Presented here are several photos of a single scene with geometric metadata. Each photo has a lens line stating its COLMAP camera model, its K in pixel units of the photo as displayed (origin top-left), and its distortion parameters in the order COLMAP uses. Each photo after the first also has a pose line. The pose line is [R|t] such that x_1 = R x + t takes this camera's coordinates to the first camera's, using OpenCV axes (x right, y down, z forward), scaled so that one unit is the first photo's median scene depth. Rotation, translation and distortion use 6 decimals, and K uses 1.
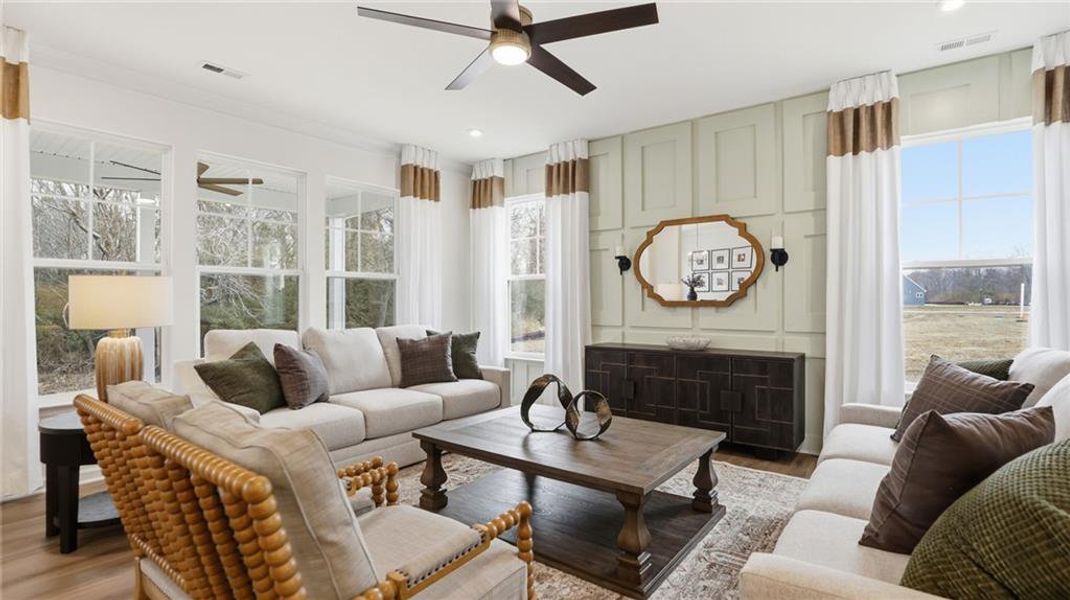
lens RADIAL K [[505.7, 0, 534.1], [0, 505.7, 298.7], [0, 0, 1]] dist [-0.037073, 0.006843]
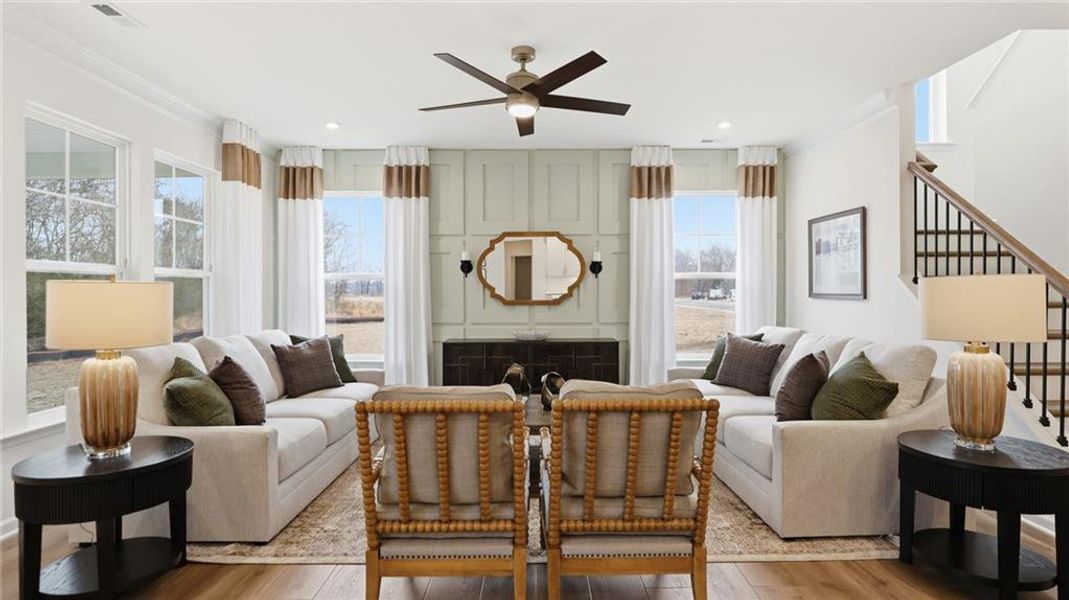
lens RADIAL K [[505.2, 0, 541.7], [0, 505.2, 303.0], [0, 0, 1]] dist [-0.037073, 0.006843]
pose [[0.791712, -0.002152, 0.610891, -0.383491], [-0.000988, 0.999988, 0.004803, 0.004373], [-0.610894, -0.004407, 0.791700, 0.021046]]
